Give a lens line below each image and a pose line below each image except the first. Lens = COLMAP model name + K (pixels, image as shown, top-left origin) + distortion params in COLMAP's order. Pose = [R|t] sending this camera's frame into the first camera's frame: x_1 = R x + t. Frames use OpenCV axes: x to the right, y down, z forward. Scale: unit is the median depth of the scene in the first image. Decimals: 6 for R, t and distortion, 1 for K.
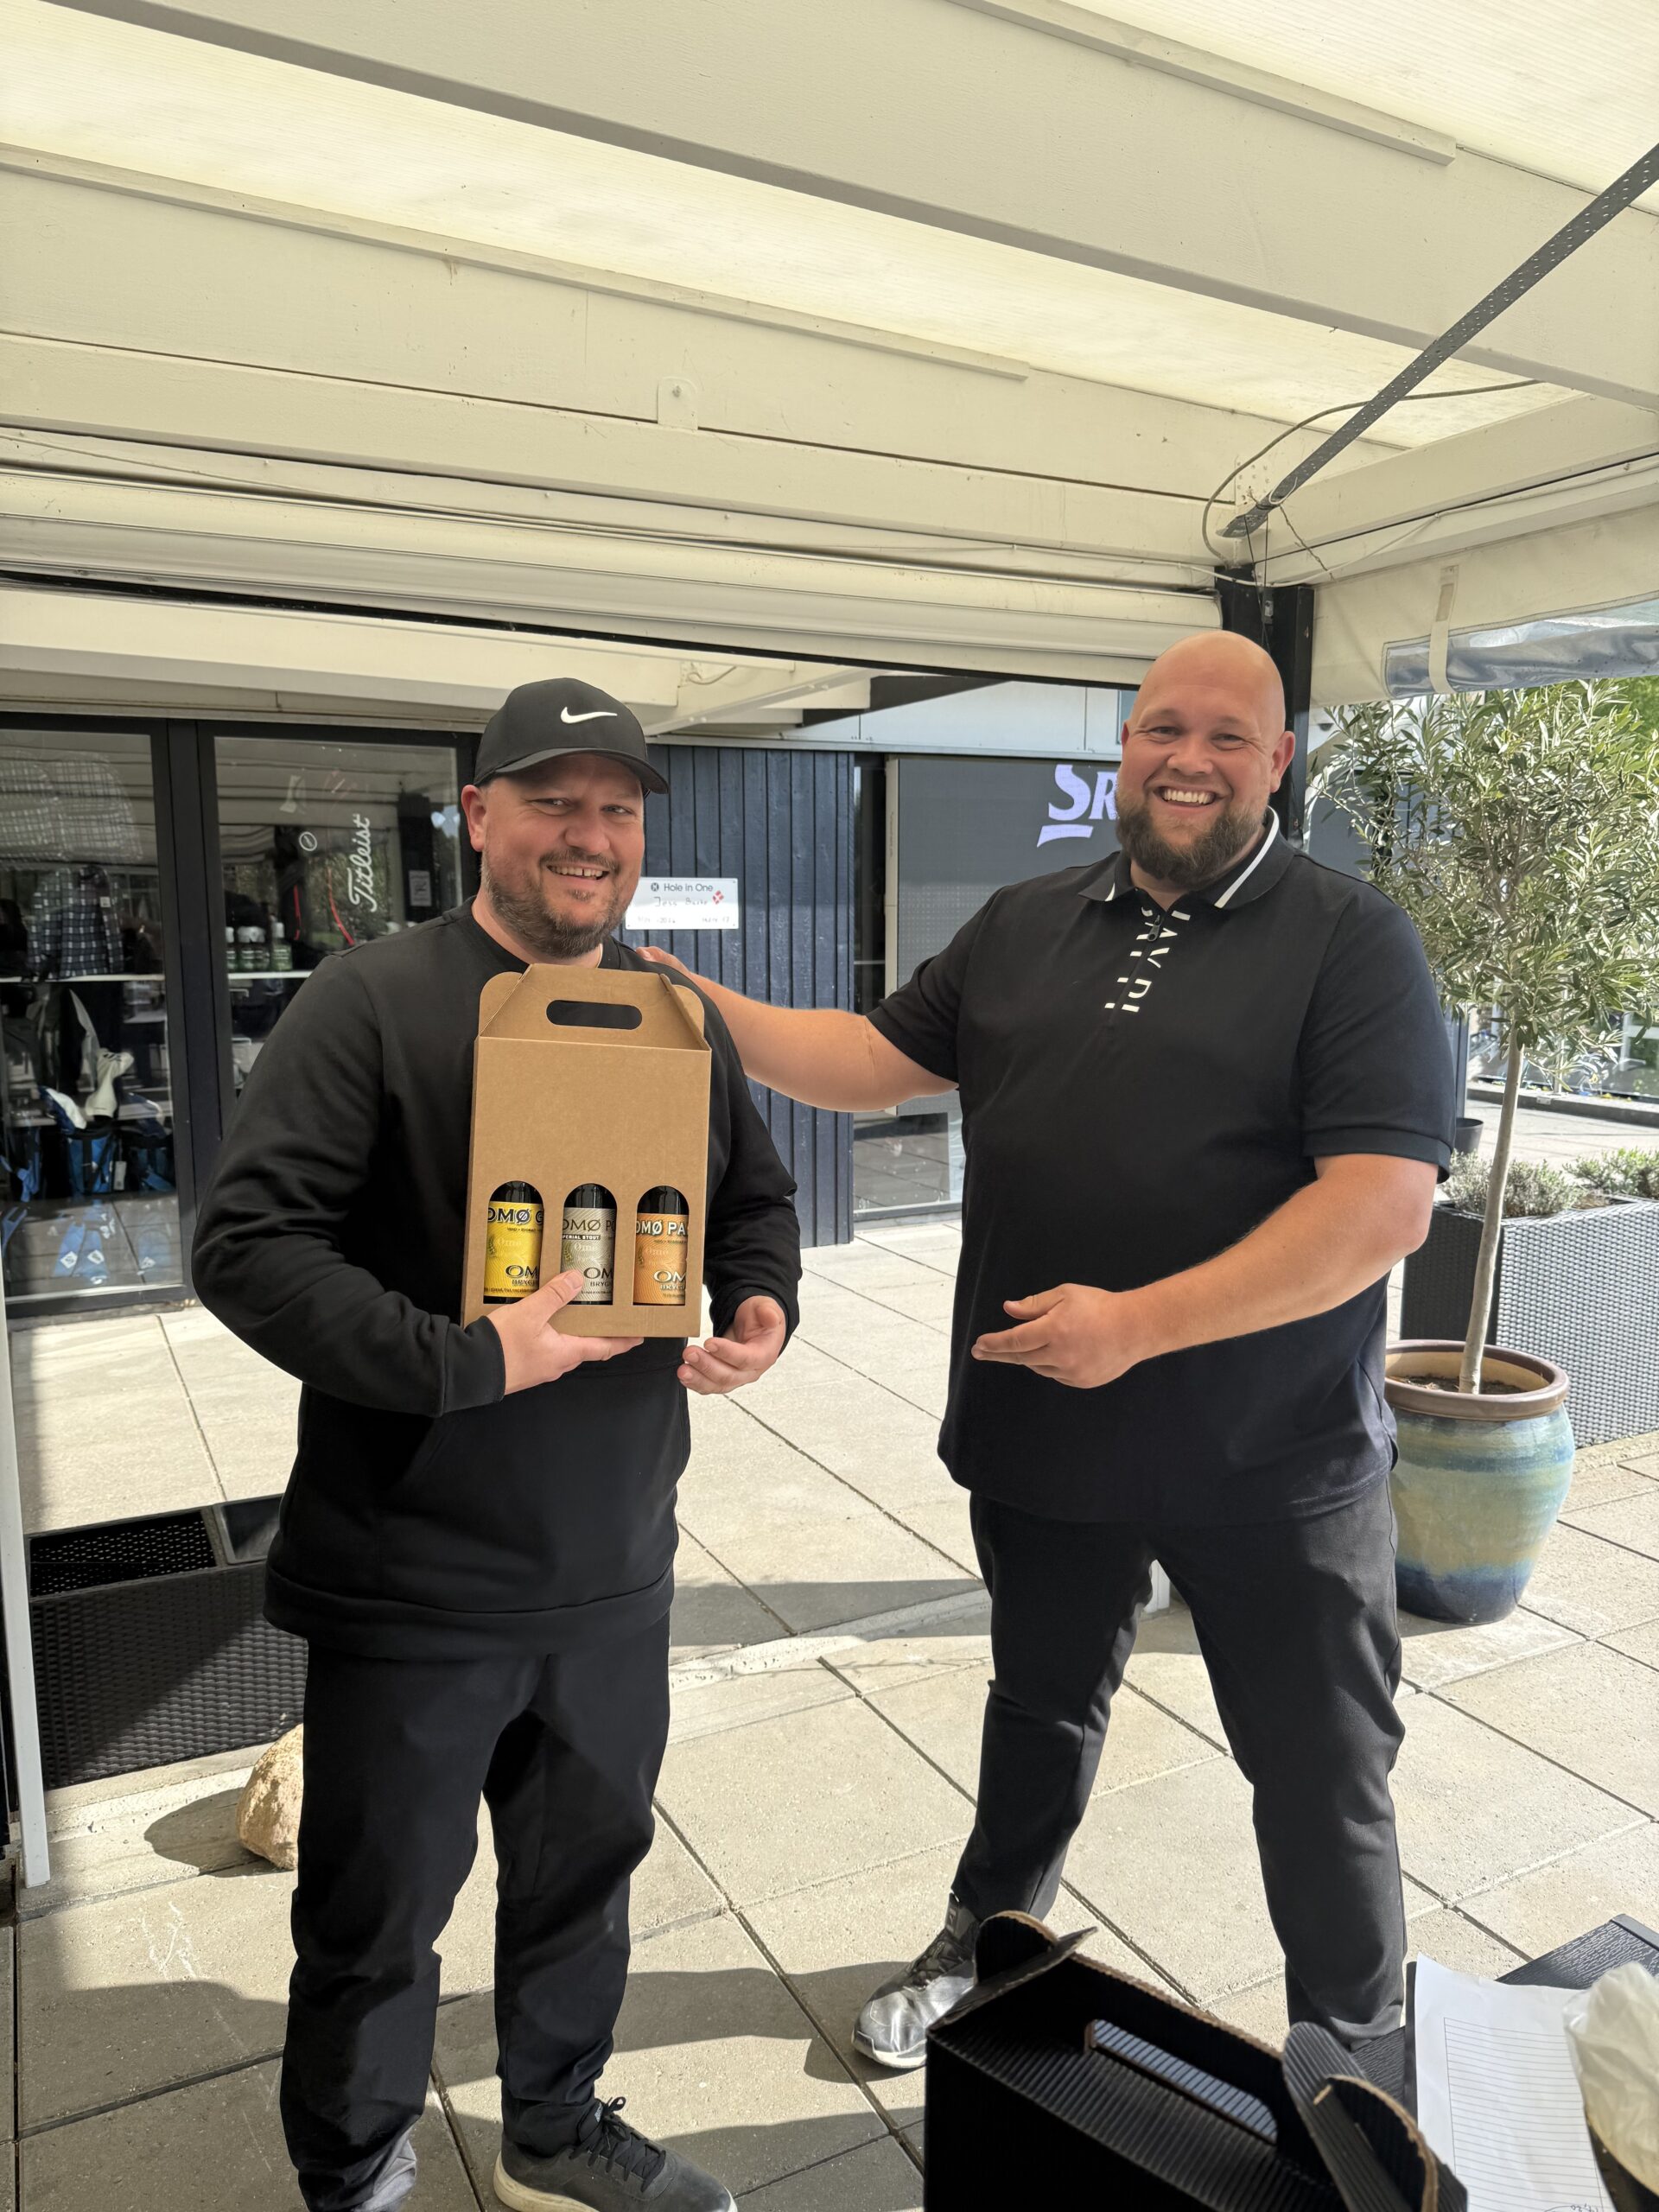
lens RADIAL K [[1549.2, 0, 829.5], [0, 1549.2, 1106.0], [0, 0, 1]] dist [0.146724, -0.324339]
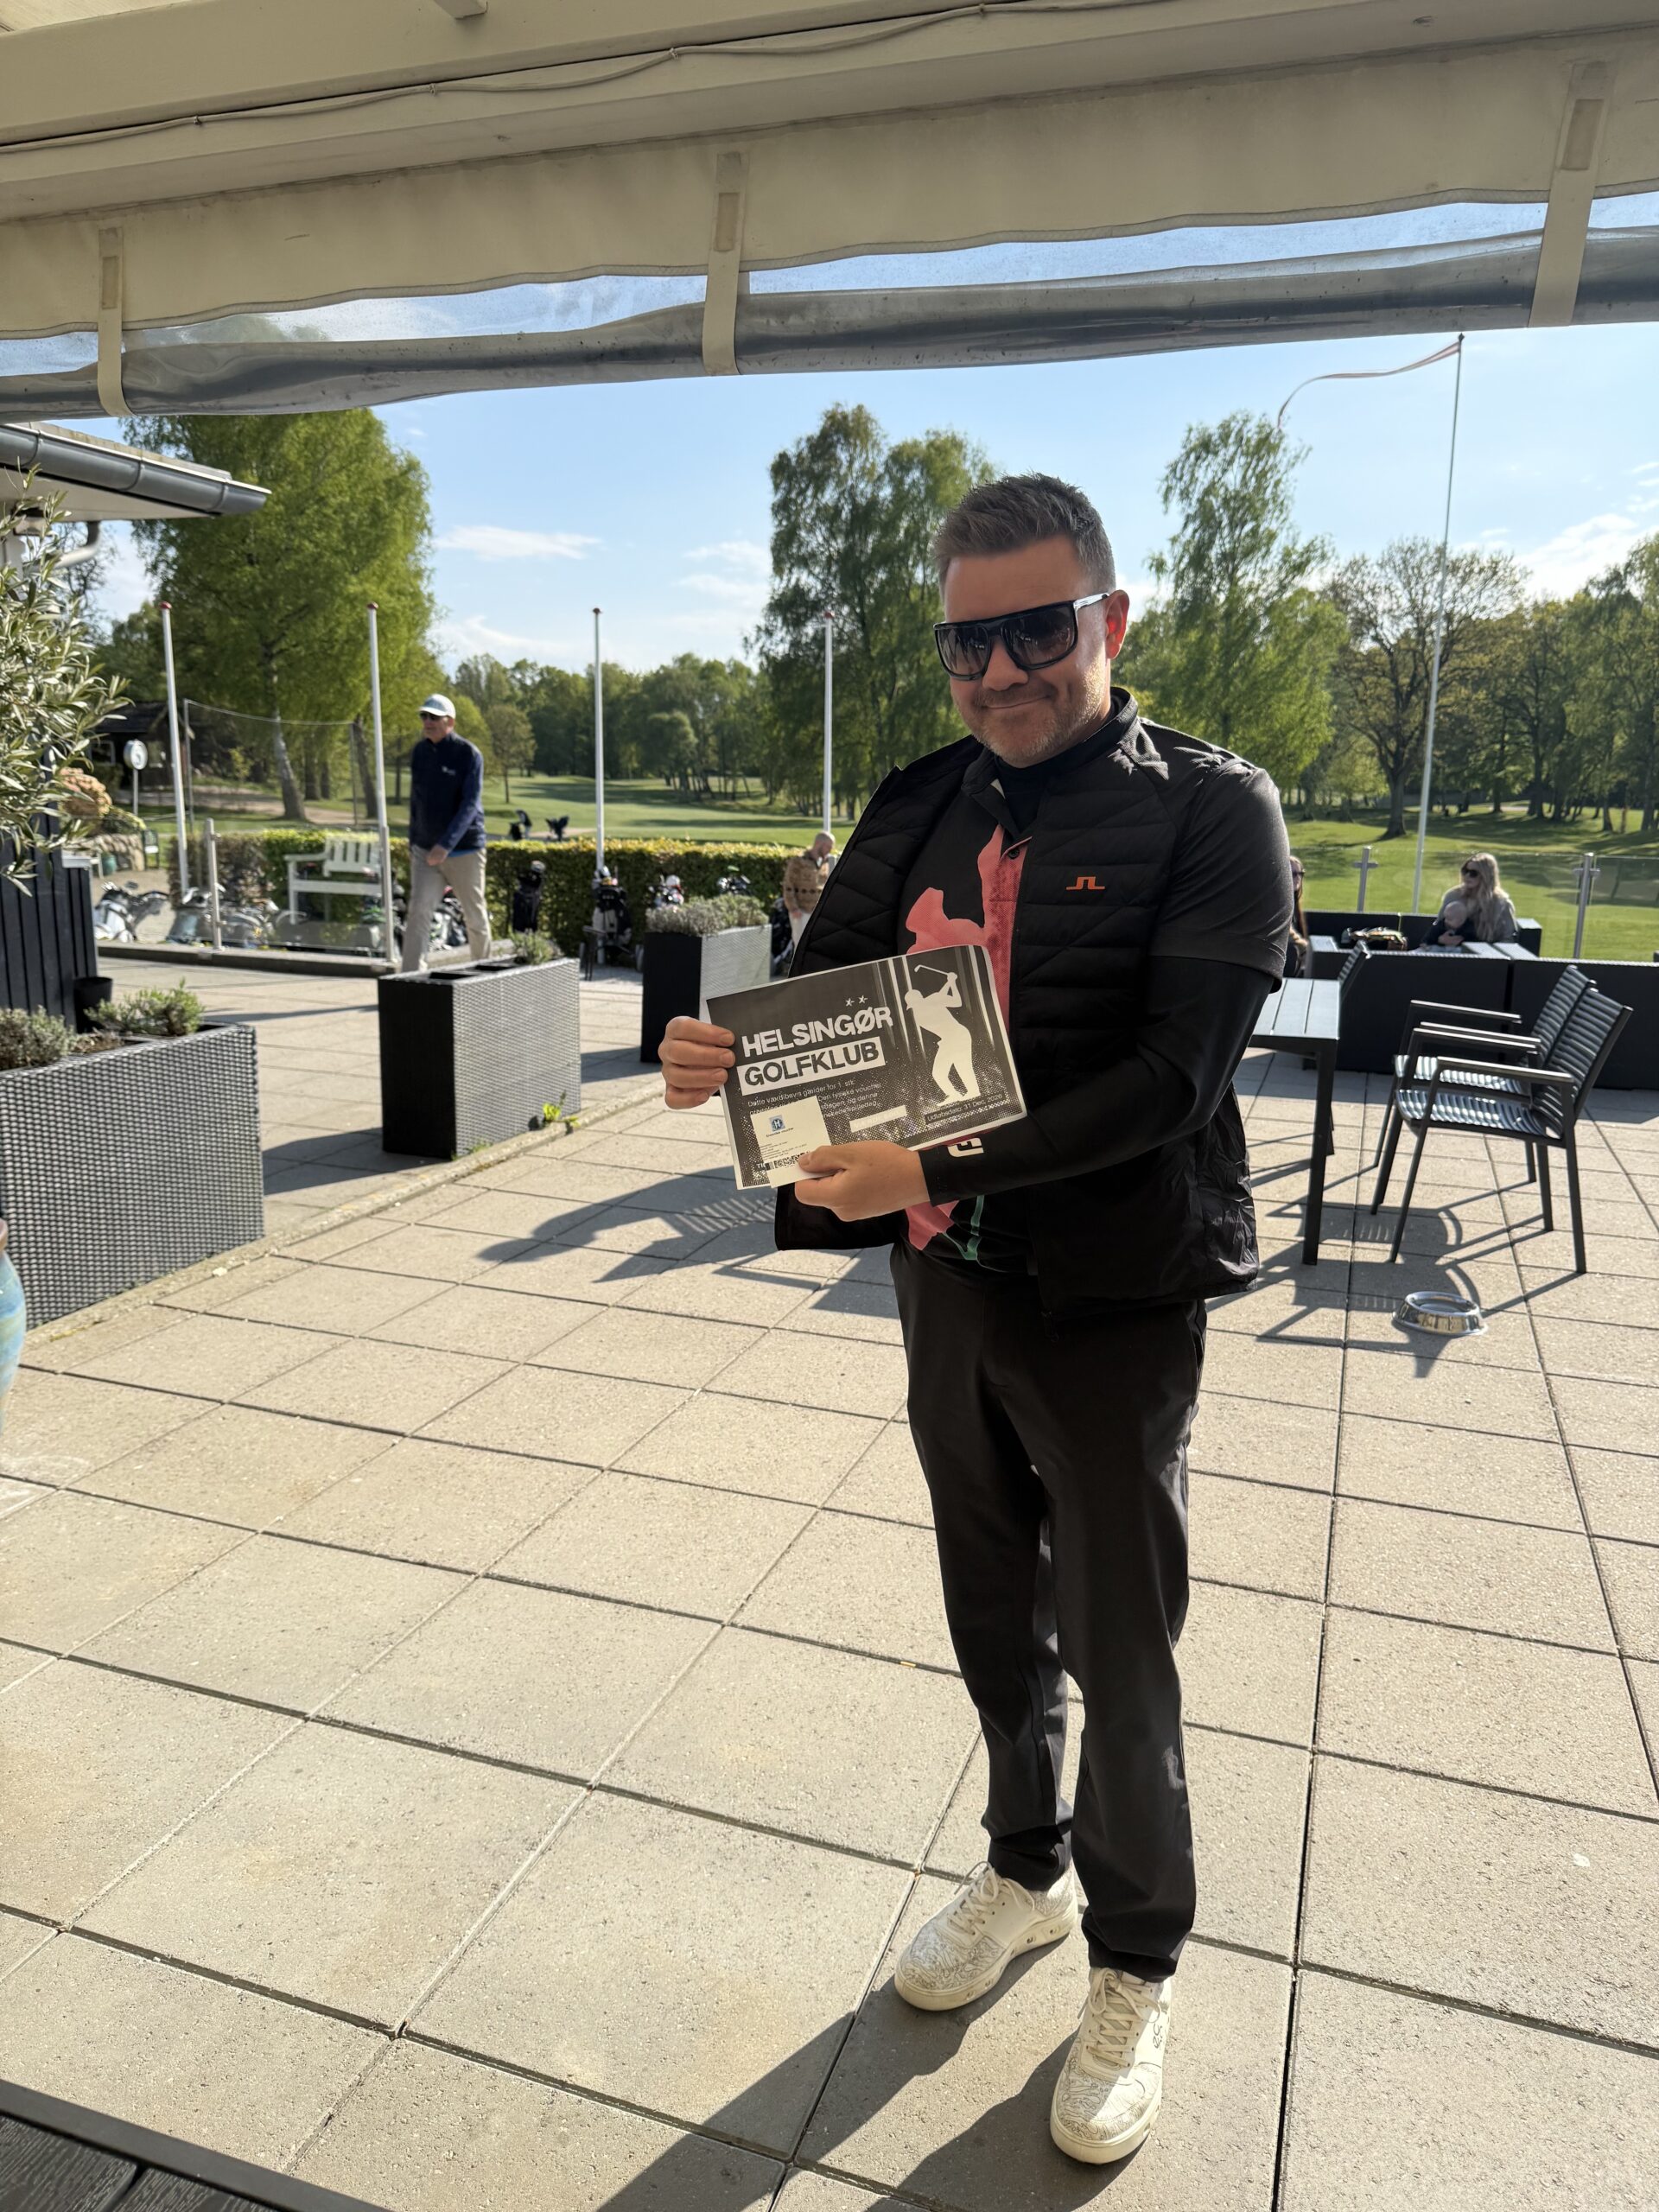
lens RADIAL K [[1546.8, 0, 828.1], [0, 1546.8, 1112.4], [0, 0, 1]] dist [0.132398, -0.240782]
pose [[0.729884, -0.129386, 0.671215, 0.157185], [0.069843, 0.990900, 0.115063, 0.021913], [-0.679994, -0.037103, 0.732278, -0.023386]]
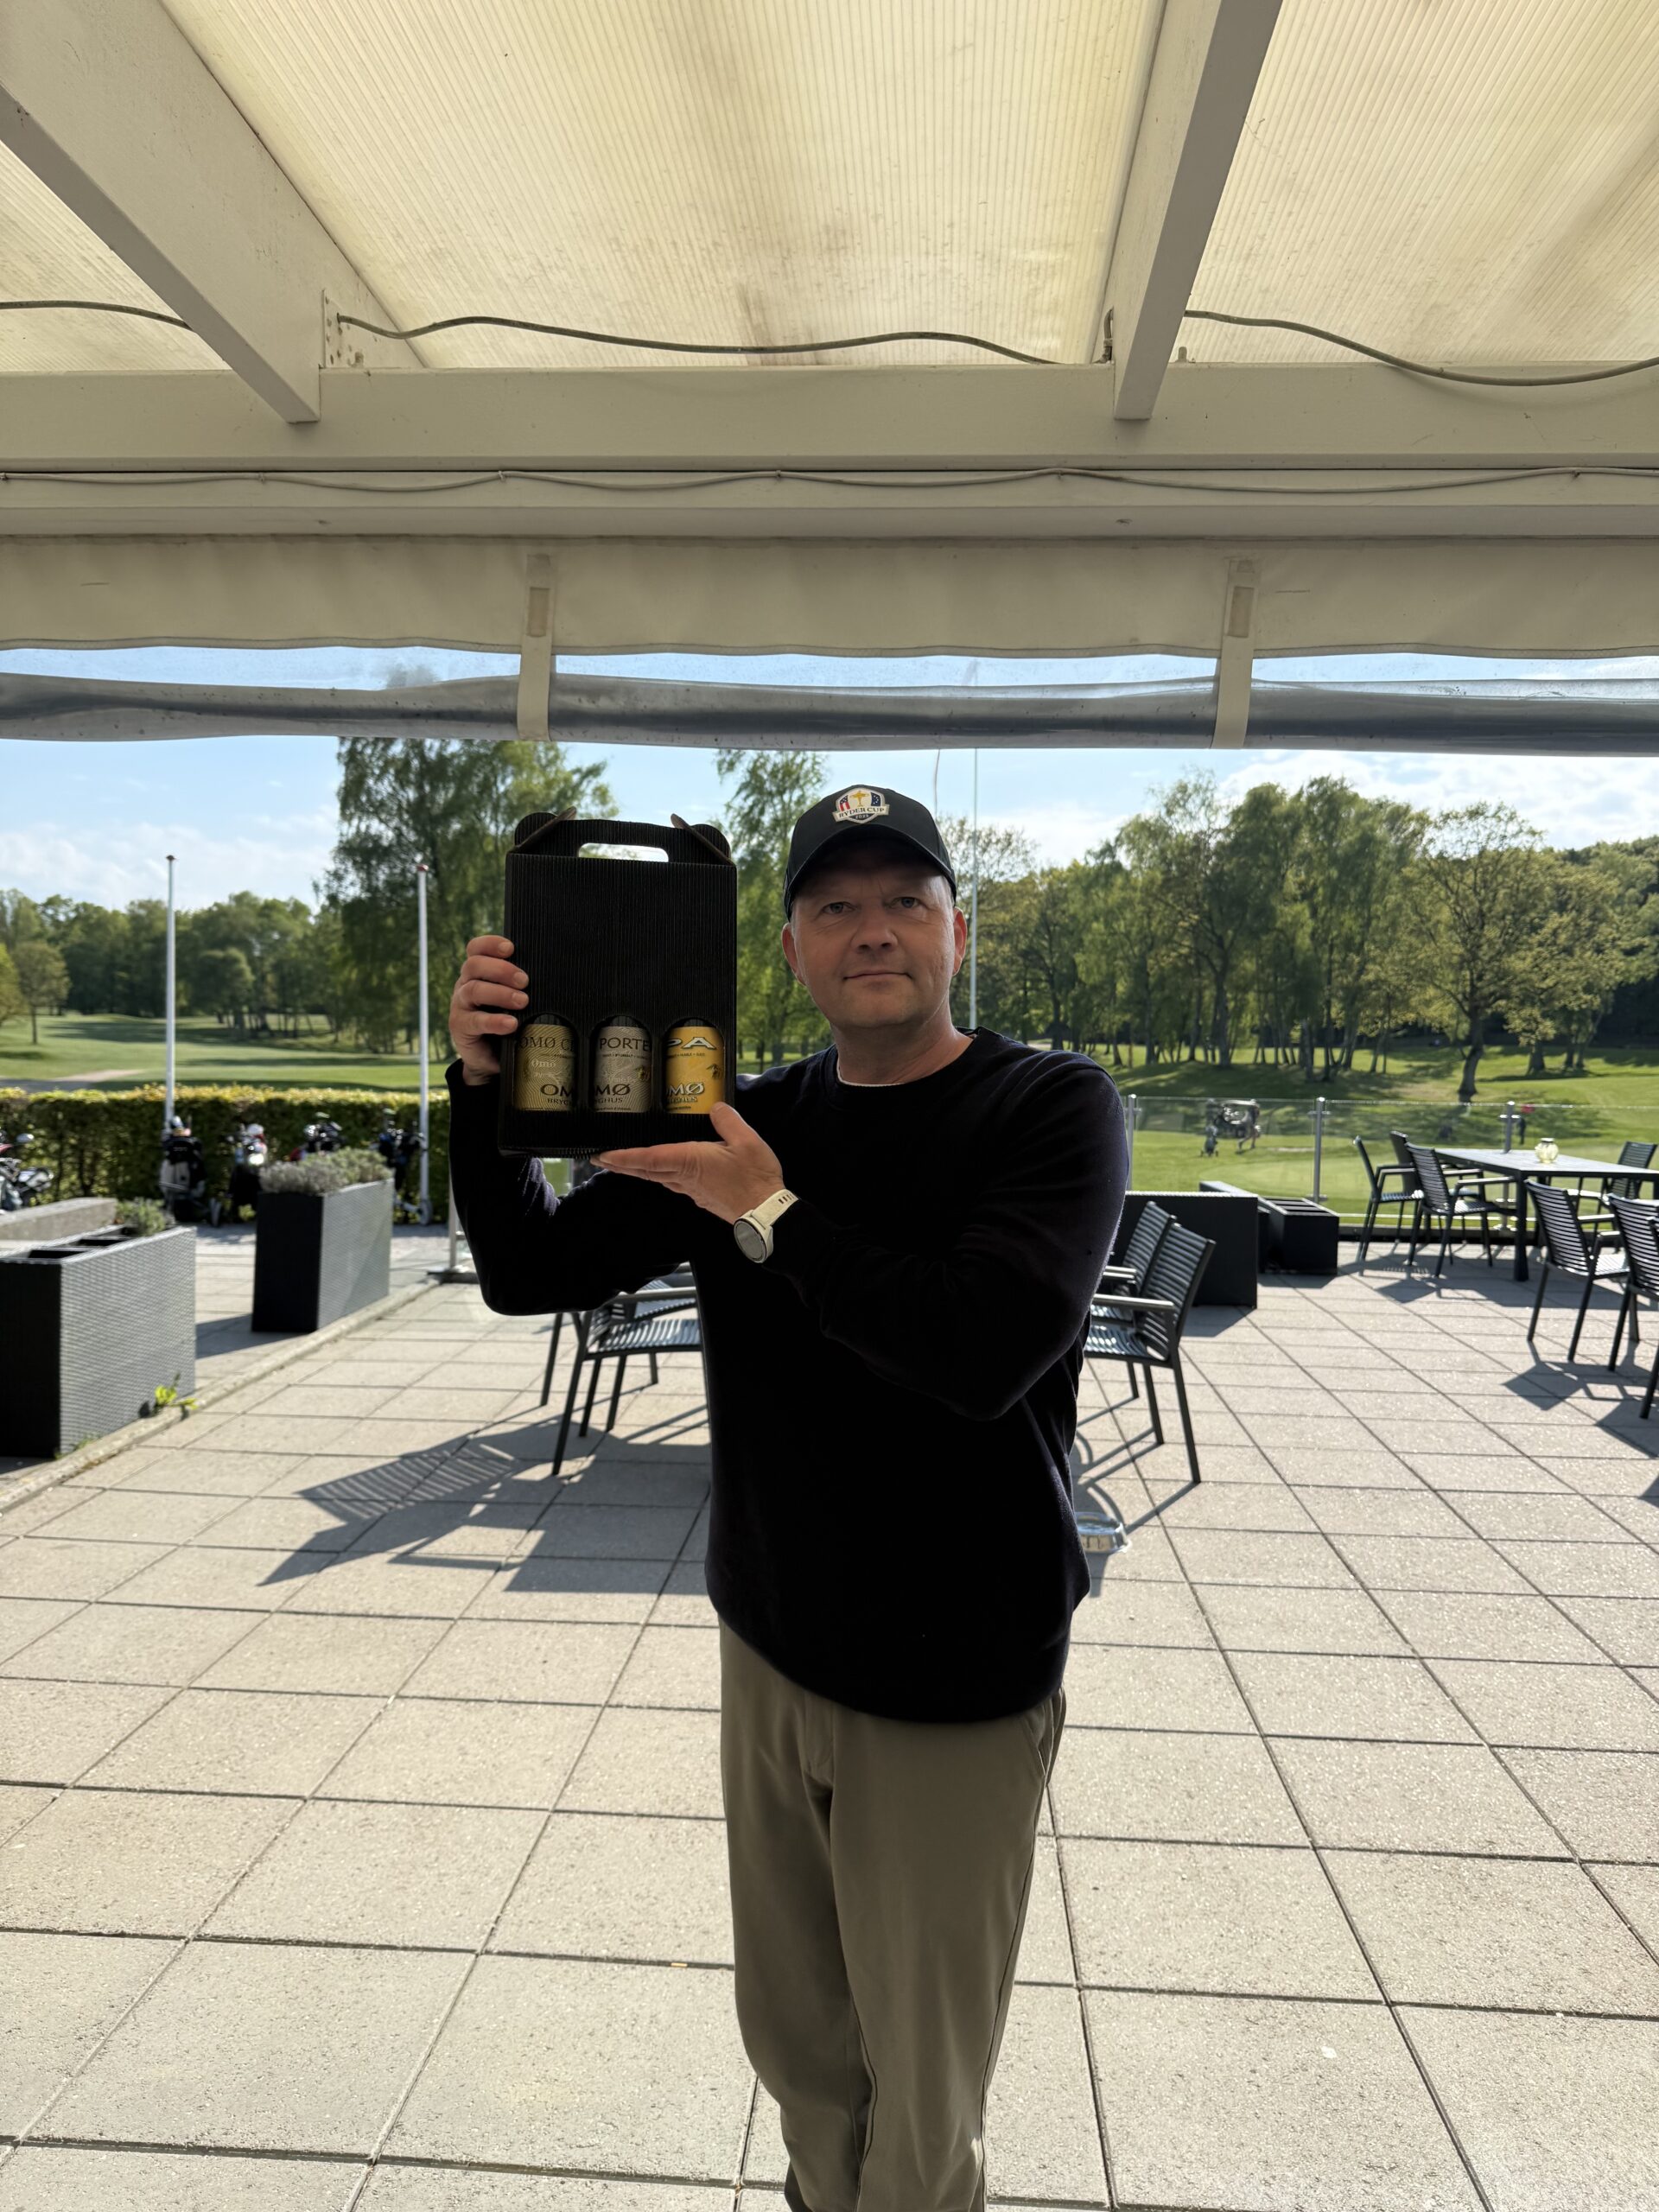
lens RADIAL K [[1545.5, 0, 838.3], [0, 1545.5, 1098.8], [0, 0, 1]] dist [0.094211, -0.147886]
pose [[0.515443, -0.032093, 0.856323, 0.093015], [0.094227, 0.995361, -0.019414, -0.003573], [-0.851727, 0.090696, 0.516076, 0.005140]]
